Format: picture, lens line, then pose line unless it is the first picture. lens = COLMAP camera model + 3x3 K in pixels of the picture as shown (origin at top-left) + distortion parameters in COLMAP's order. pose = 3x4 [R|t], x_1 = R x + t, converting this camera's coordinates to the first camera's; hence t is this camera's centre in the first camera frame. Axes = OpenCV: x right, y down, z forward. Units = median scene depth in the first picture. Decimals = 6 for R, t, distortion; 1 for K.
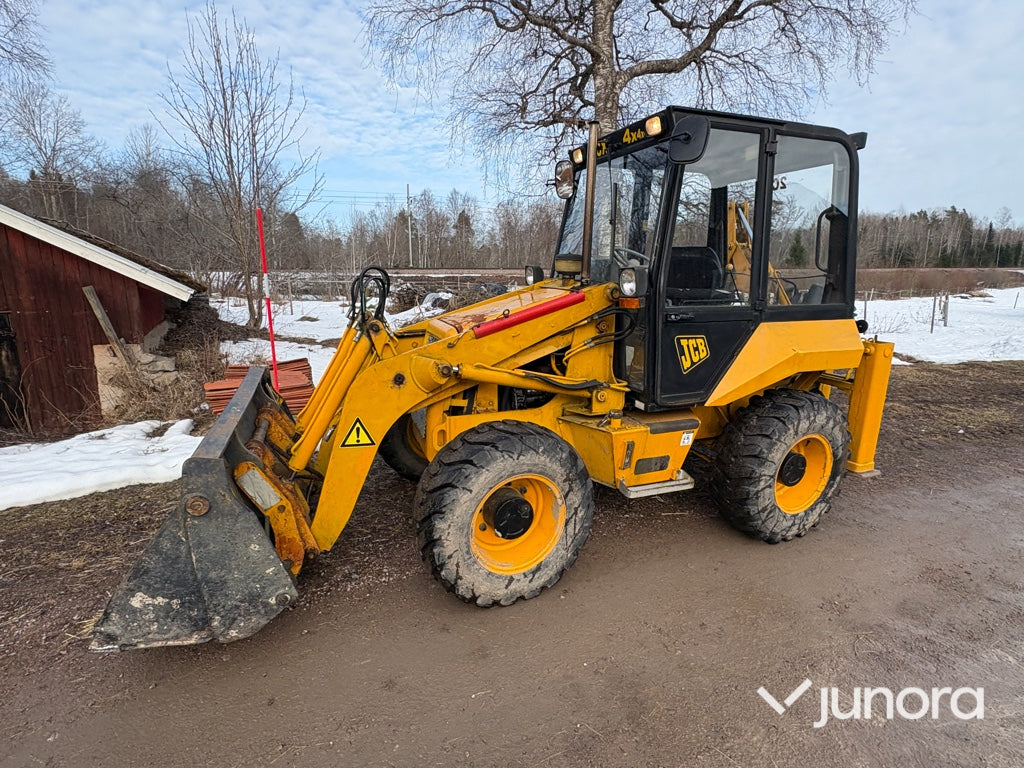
lens RADIAL K [[509.8, 0, 512.0], [0, 509.8, 384.0], [0, 0, 1]] dist [-0.002169, 0.000915]
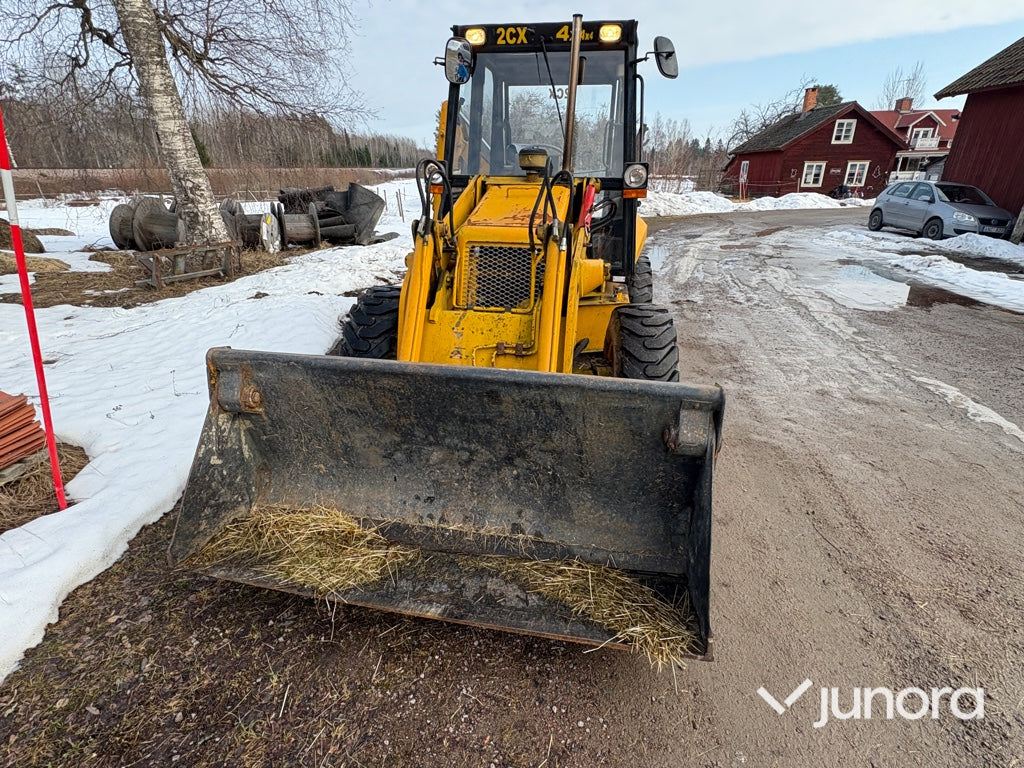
lens RADIAL K [[511.2, 0, 512.0], [0, 511.2, 384.0], [0, 0, 1]] dist [0.001772, -0.000667]
pose [[0.510354, -0.332895, 0.792918, -0.960050], [0.188942, 0.942913, 0.274257, -0.108832], [-0.838951, 0.009848, 0.544117, 0.529001]]
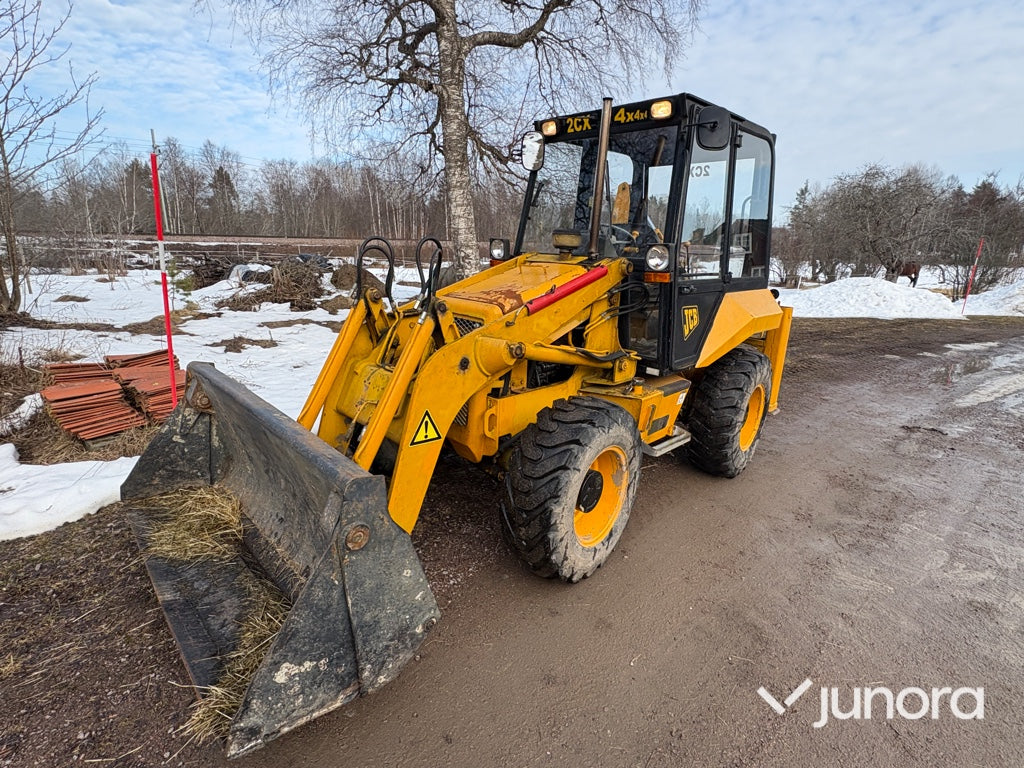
lens RADIAL K [[510.3, 0, 512.9], [0, 510.3, 383.2], [0, 0, 1]] dist [-0.001434, 0.000468]
pose [[0.917382, -0.088528, 0.388037, -0.443316], [0.068231, 0.995497, 0.065807, -0.025612], [-0.392115, -0.033894, 0.919292, 0.111965]]
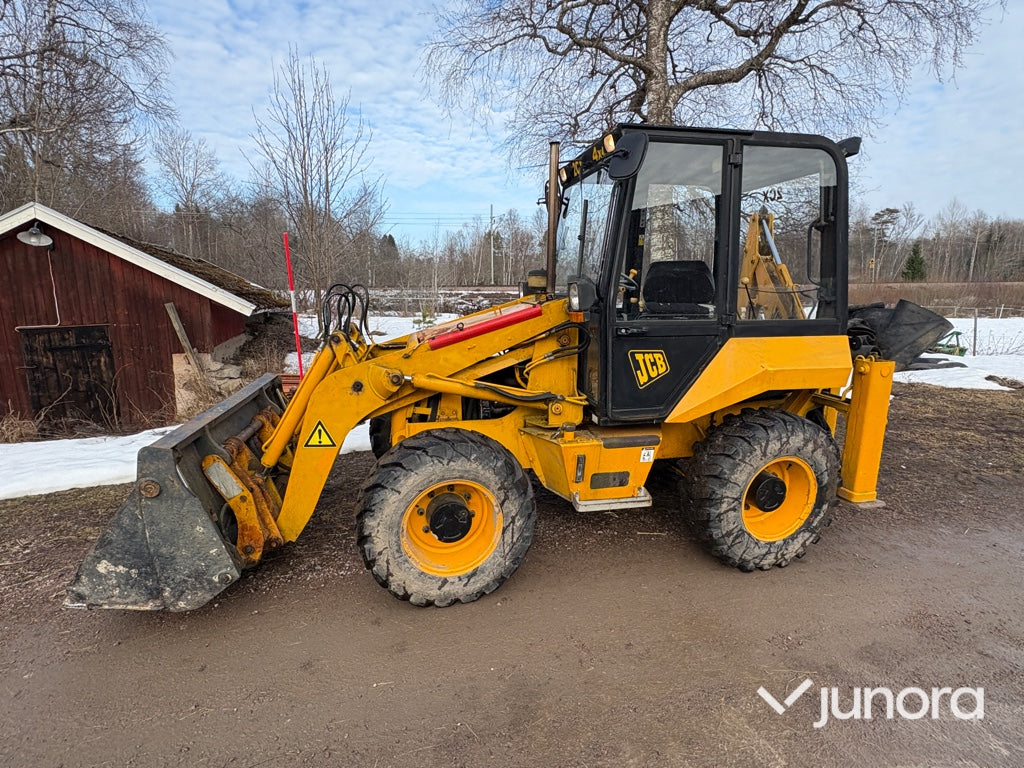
lens RADIAL K [[510.3, 0, 512.9], [0, 510.3, 383.2], [0, 0, 1]] dist [-0.001434, 0.000468]
pose [[0.986359, 0.023313, -0.162949, 0.250057], [-0.028706, 0.999113, -0.030817, 0.006610], [0.162086, 0.035075, 0.986153, -0.014953]]
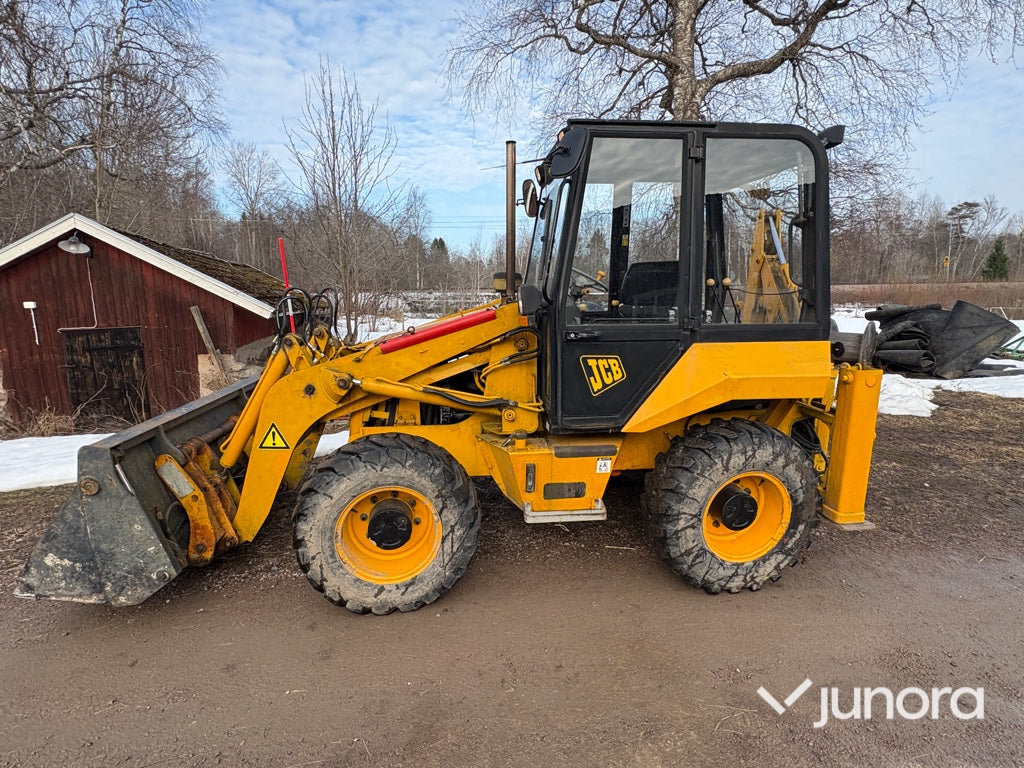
lens RADIAL K [[510.6, 0, 513.5], [0, 510.6, 380.0], [0, 0, 1]] dist [0.000465, -0.000853]
pose [[0.966282, 0.033026, -0.255358, 0.425542], [-0.043864, 0.998357, -0.036866, -0.008134], [0.253721, 0.046824, 0.966144, 0.047584]]
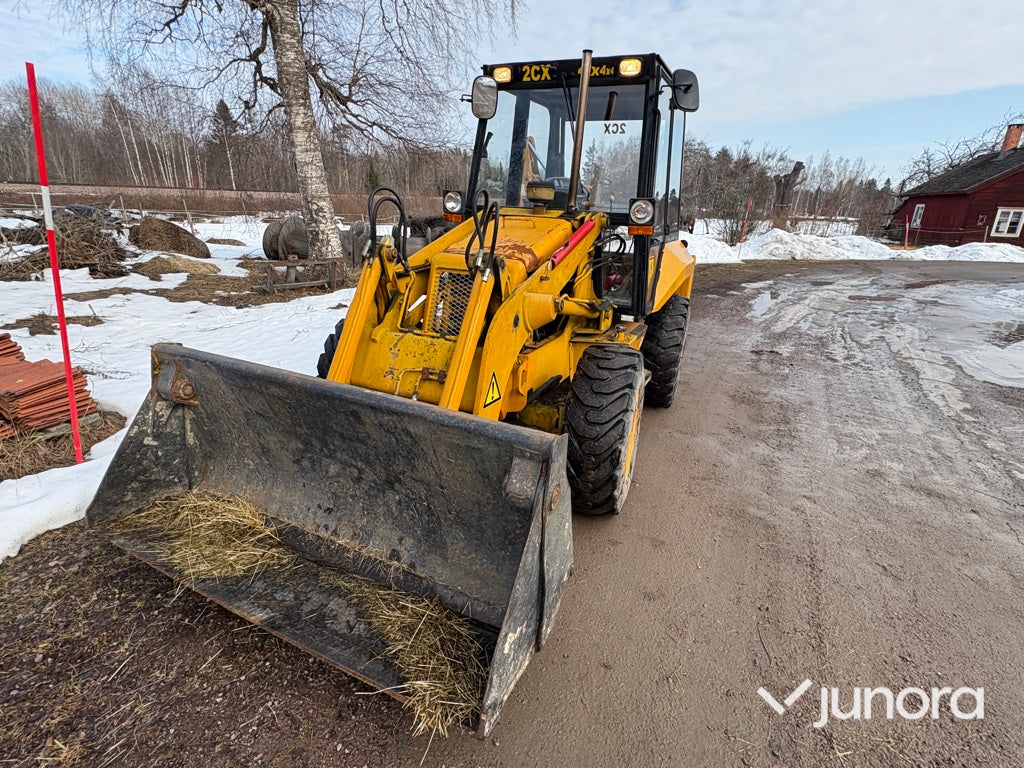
lens RADIAL K [[511.2, 0, 512.0], [0, 511.2, 384.0], [0, 0, 1]] dist [0.001772, -0.000667]
pose [[0.719261, -0.214098, 0.660928, -0.755129], [0.122364, 0.975499, 0.182835, -0.059502], [-0.683880, -0.050632, 0.727836, 0.302472]]
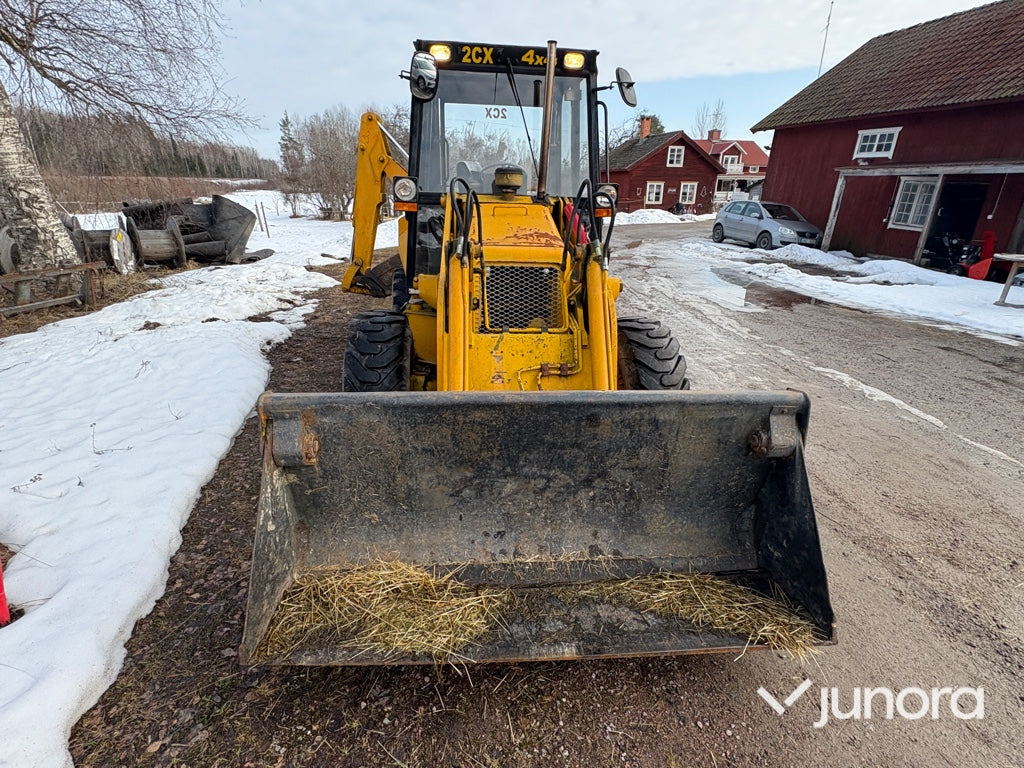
lens RADIAL K [[511.7, 0, 513.1], [0, 511.7, 380.7], [0, 0, 1]] dist [0.001349, -0.000955]
pose [[0.267874, -0.338817, 0.901913, -1.045377], [0.193677, 0.935952, 0.294081, -0.170079], [-0.943787, 0.095903, 0.316338, 0.775717]]
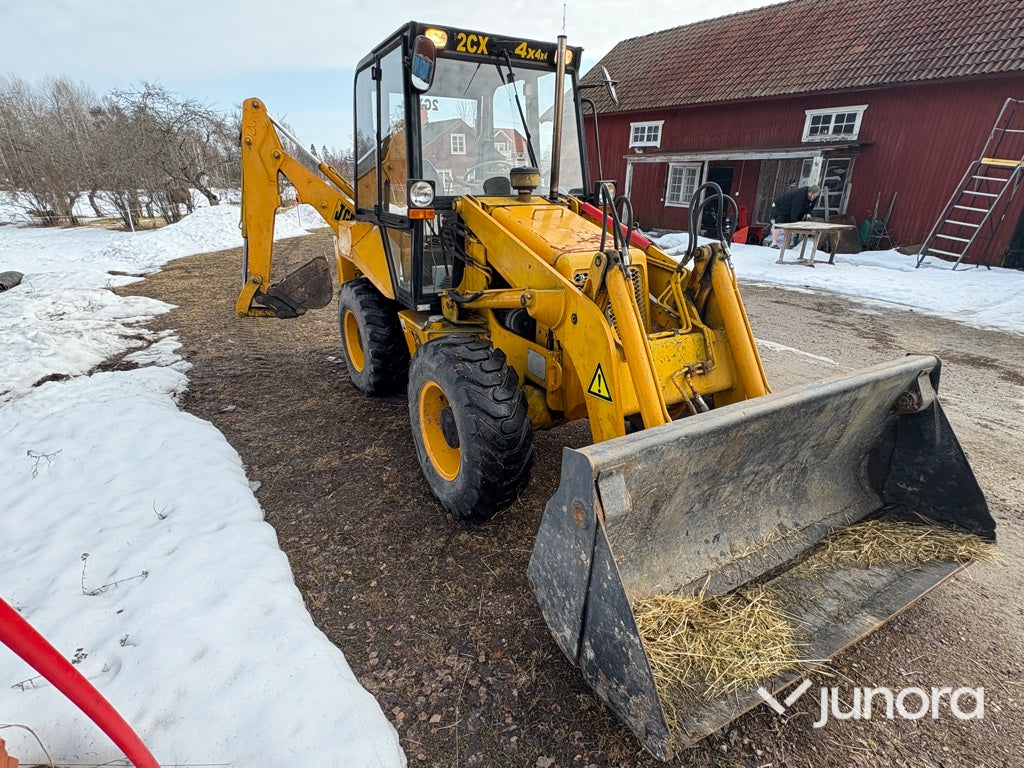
lens RADIAL K [[509.4, 0, 512.0], [0, 509.4, 384.0], [0, 0, 1]] dist [0.000003, 0.000815]
pose [[-0.145536, -0.375736, 0.915228, -1.016450], [0.219953, 0.889638, 0.400206, -0.308240], [-0.964593, 0.259551, -0.046830, 1.287830]]
